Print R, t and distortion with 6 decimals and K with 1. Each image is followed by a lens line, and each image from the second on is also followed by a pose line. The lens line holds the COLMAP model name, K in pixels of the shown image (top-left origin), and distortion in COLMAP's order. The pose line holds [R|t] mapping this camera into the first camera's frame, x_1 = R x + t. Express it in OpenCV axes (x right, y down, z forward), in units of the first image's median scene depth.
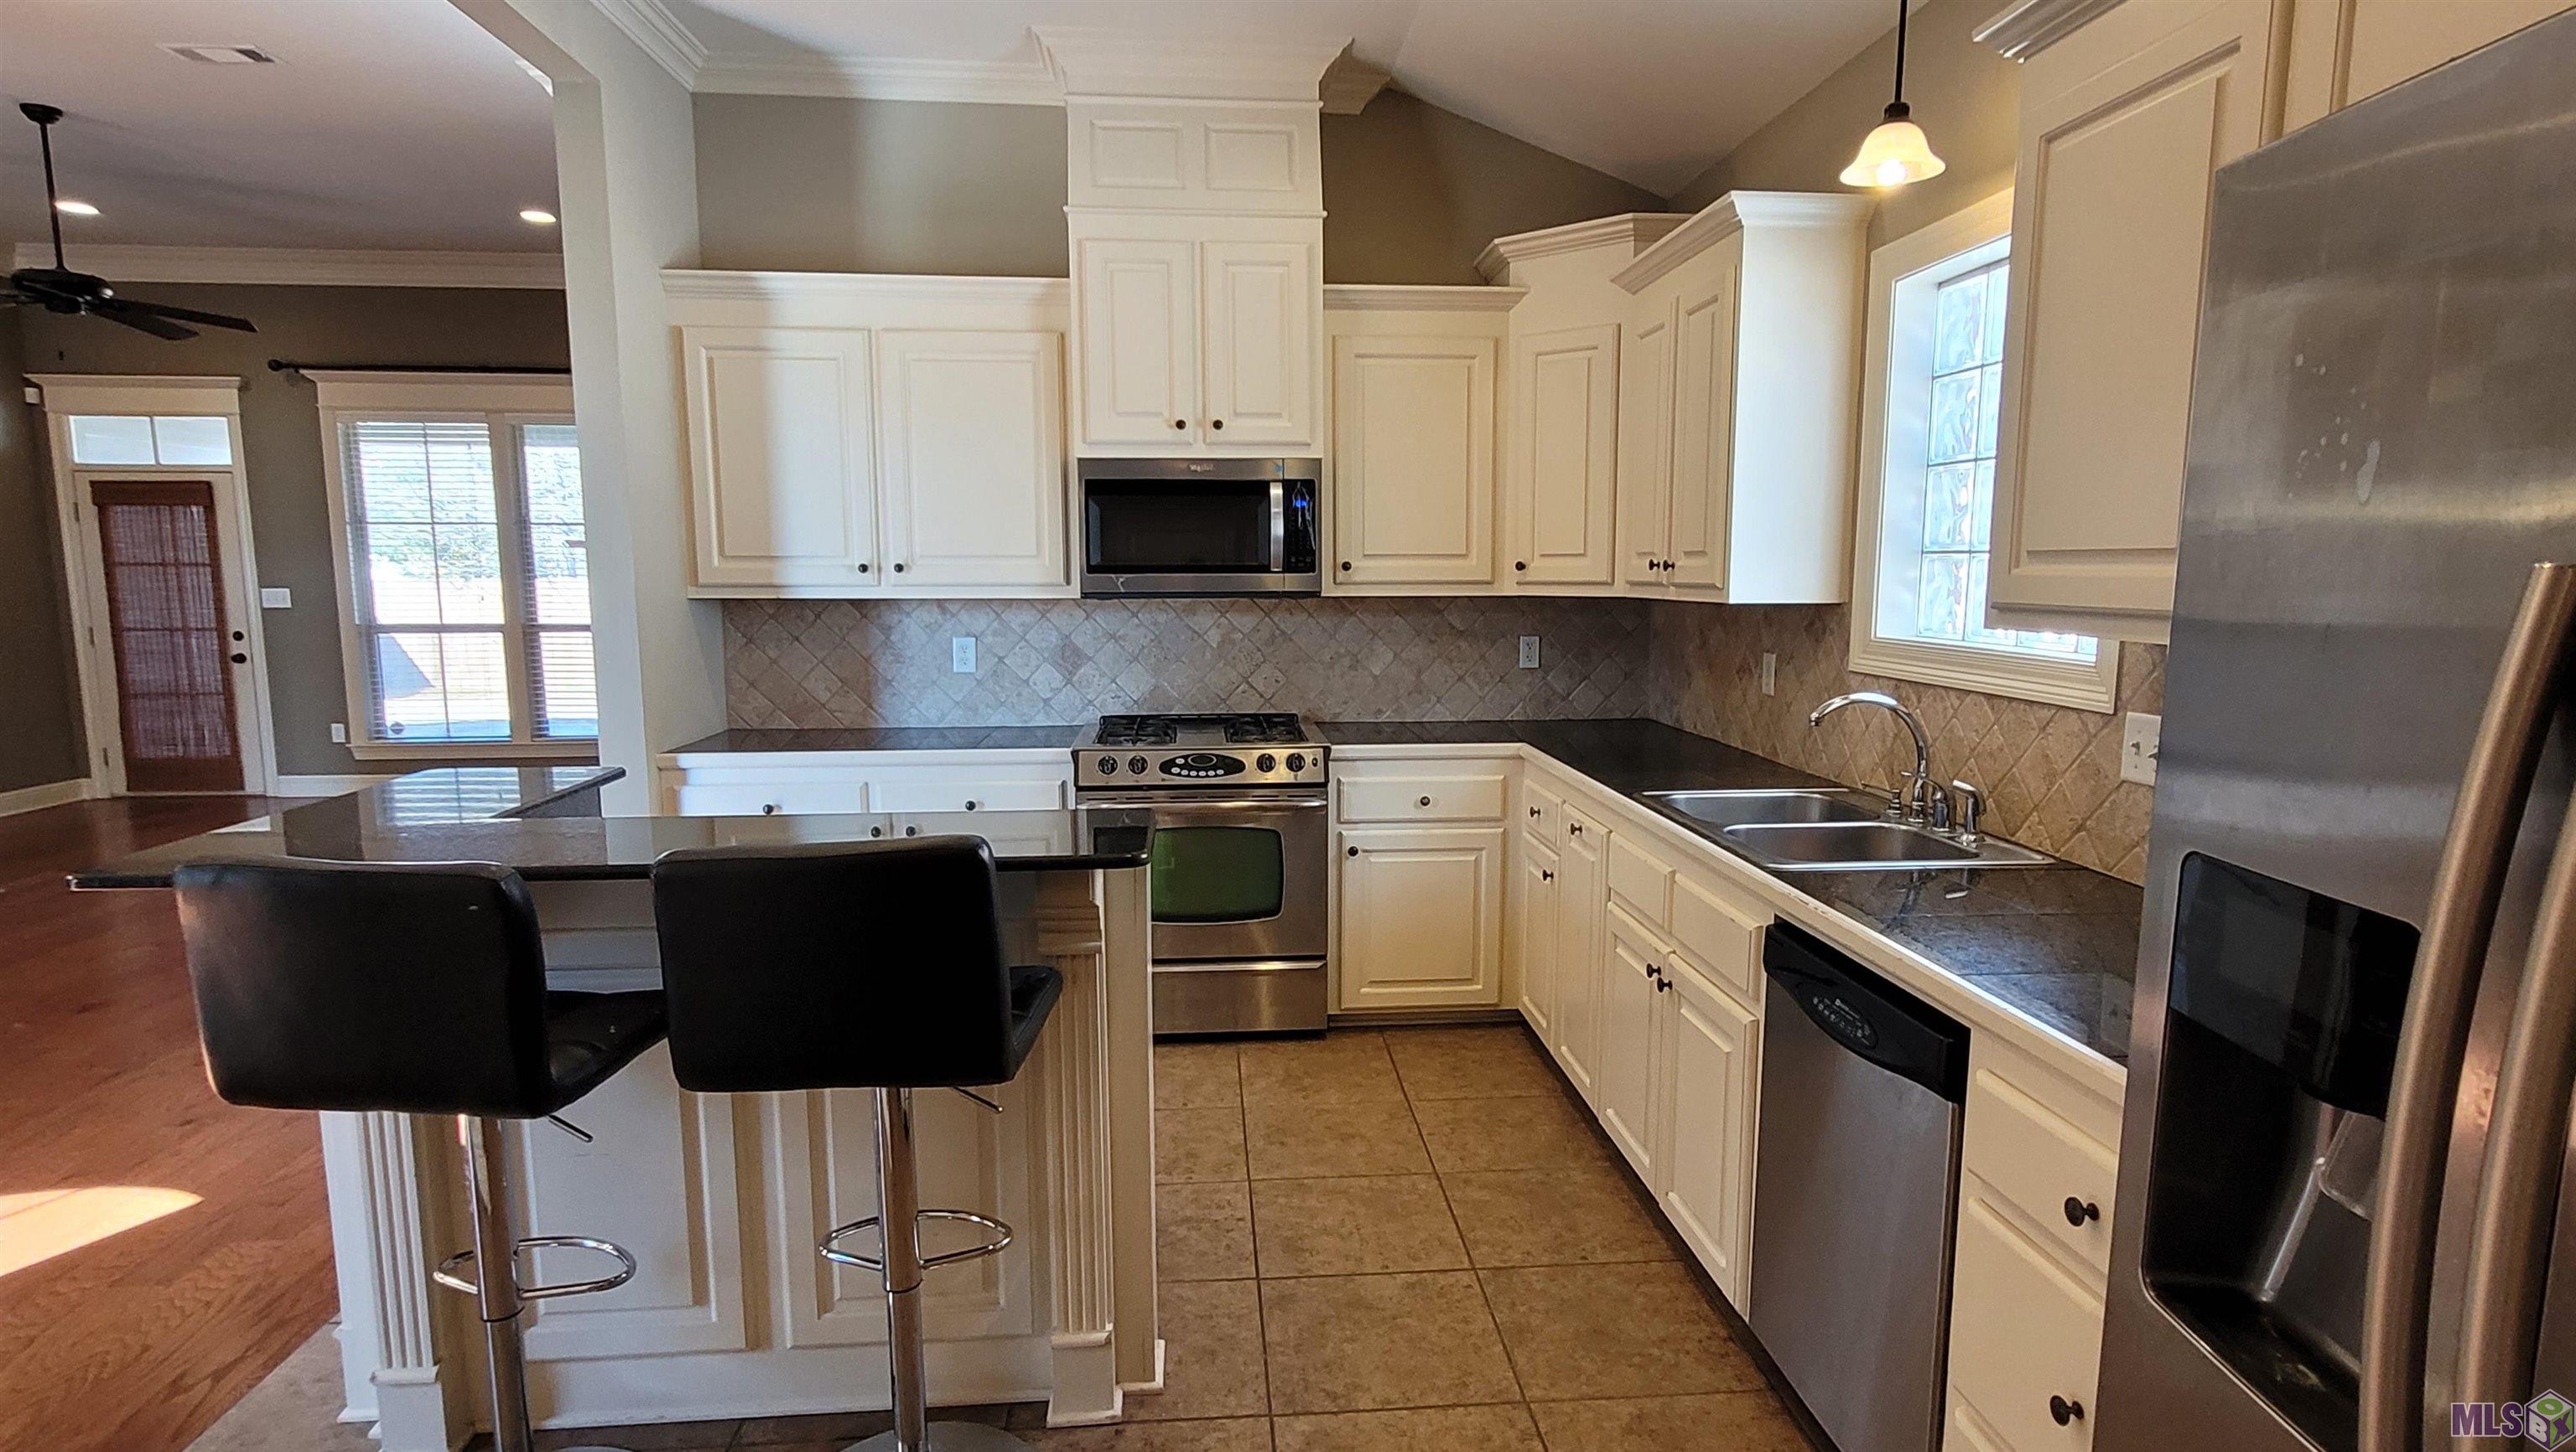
lens RADIAL K [[1344.6, 0, 1293.5], [0, 1344.6, 785.3], [0, 0, 1]] dist [0.000396, 0.000330]
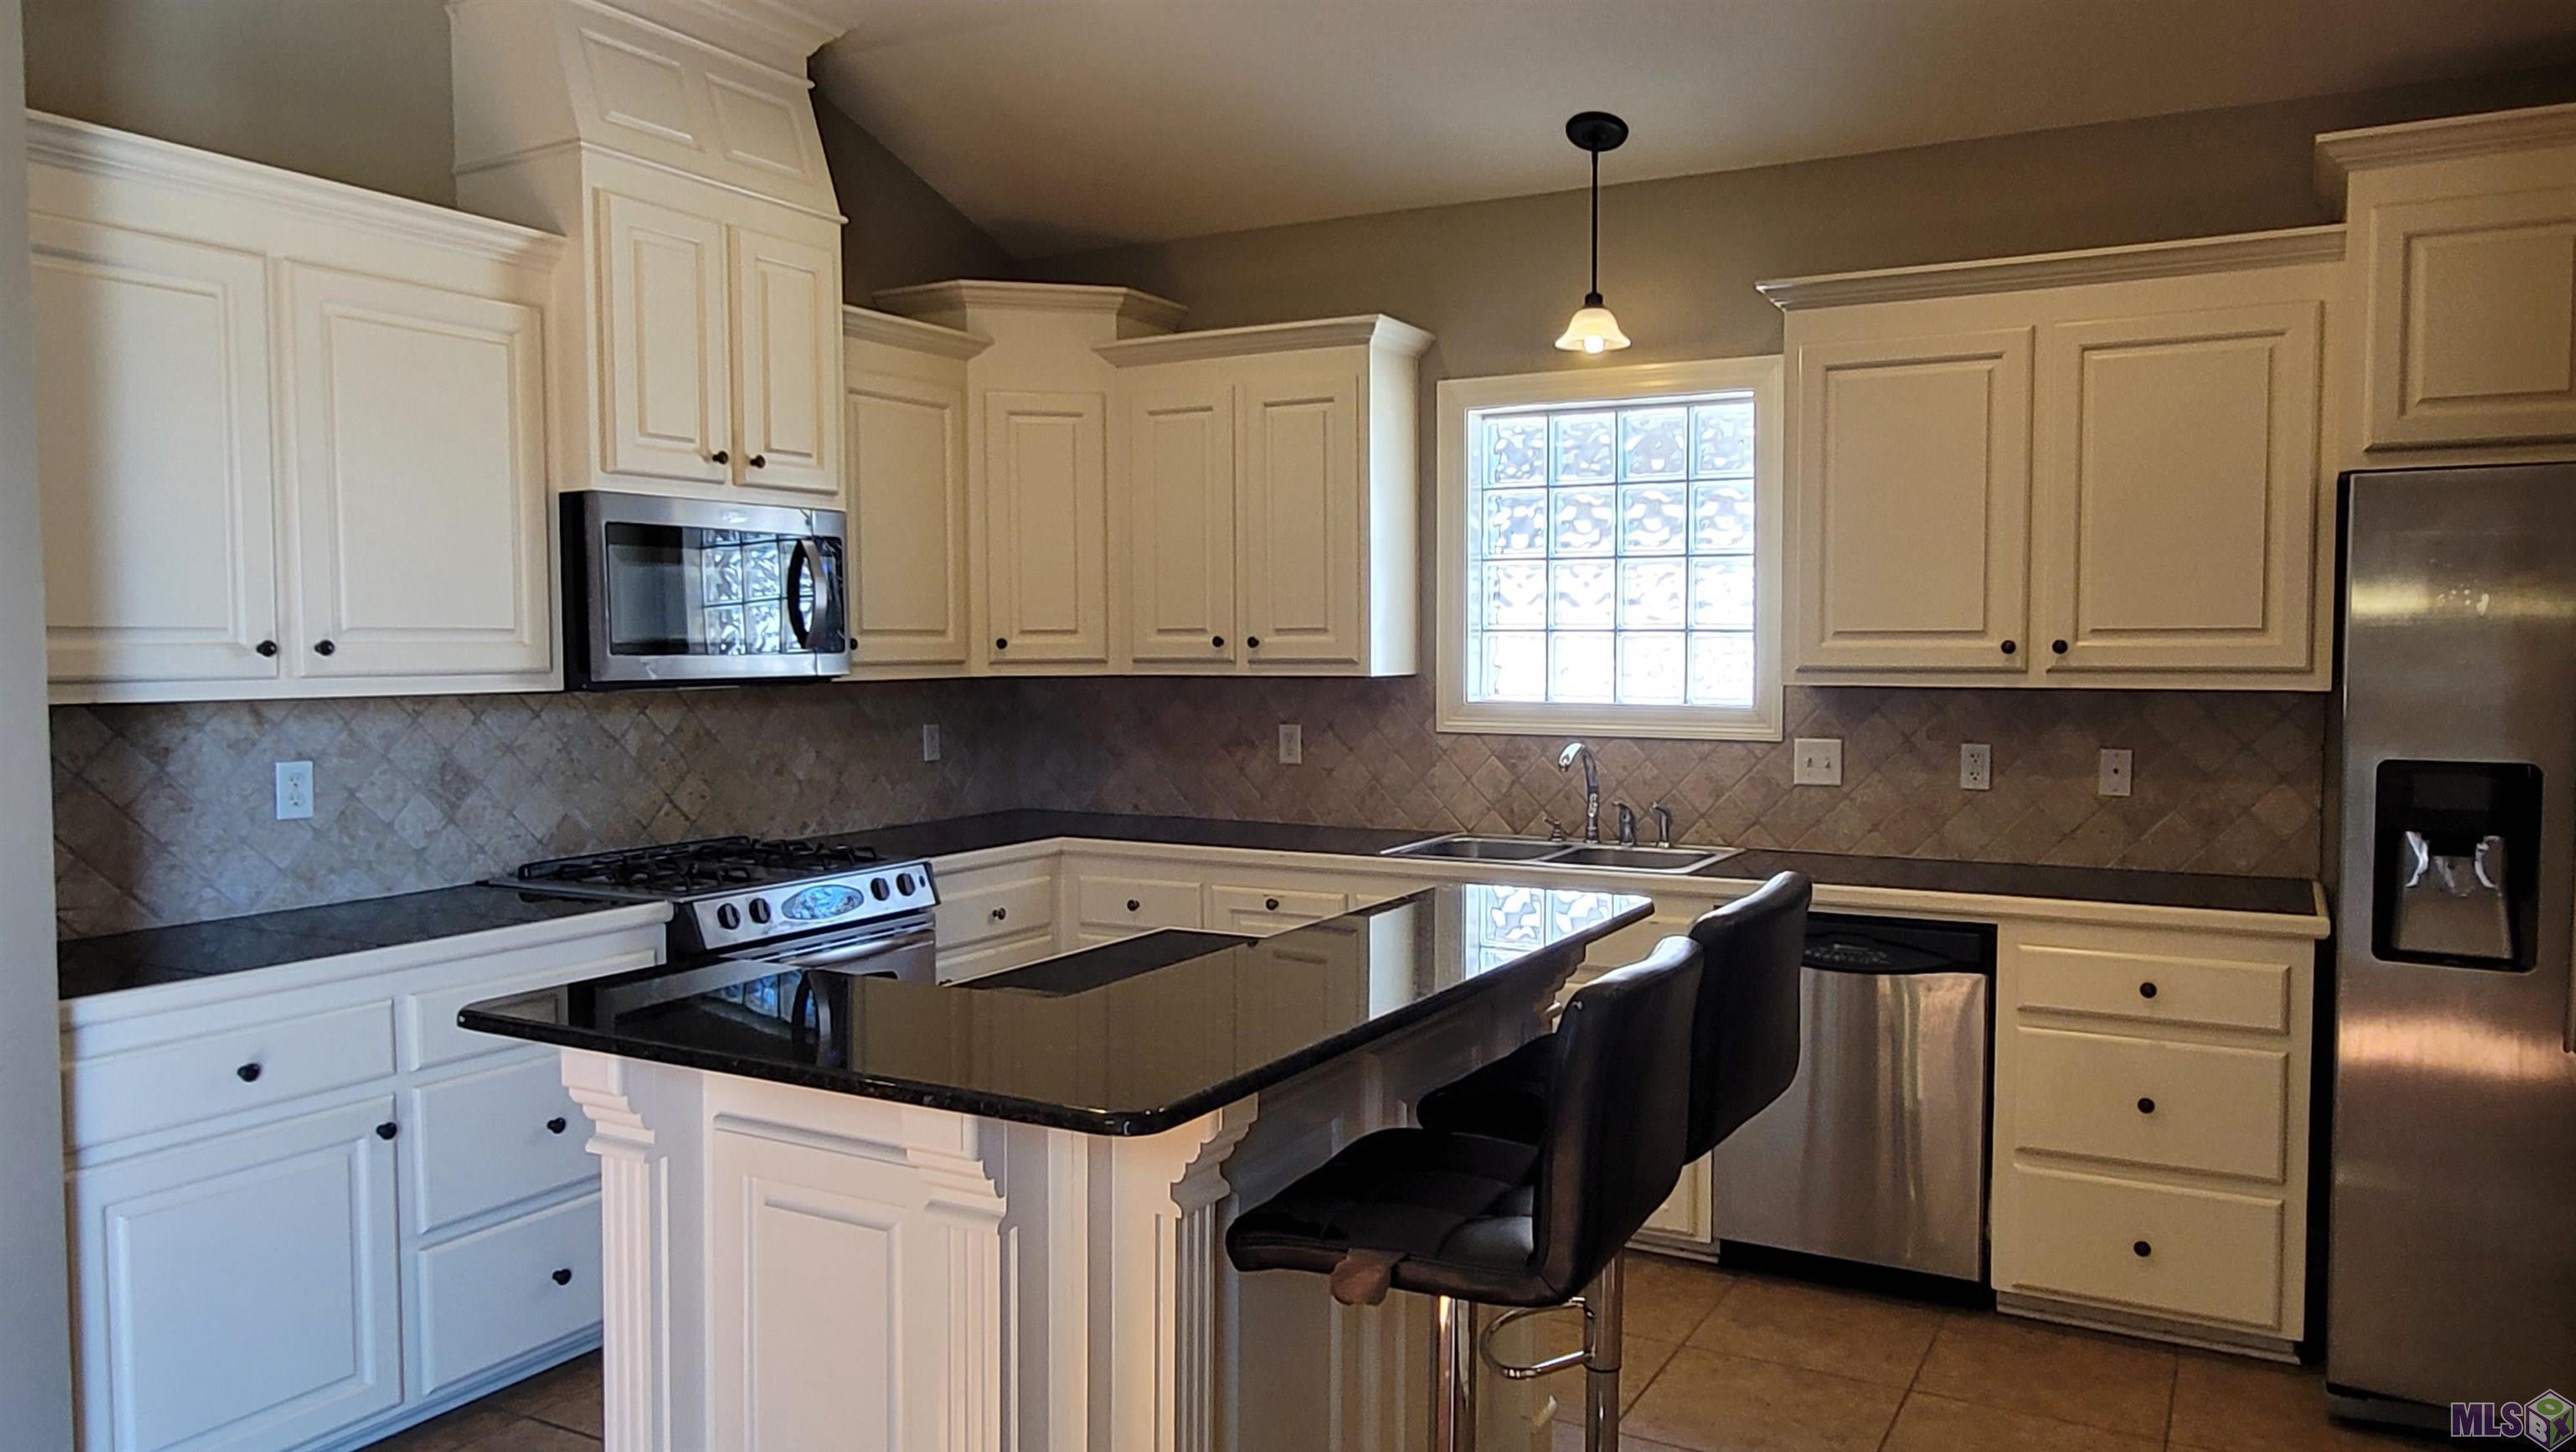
lens RADIAL K [[1785.6, 0, 1291.0], [0, 1785.6, 771.6], [0, 0, 1]] dist [0.001989, 0.001917]
pose [[0.558628, -0.061261, 0.827153, -0.709778], [0.136112, 0.990520, -0.018565, -0.031074], [-0.818174, 0.122956, 0.561670, 0.191190]]
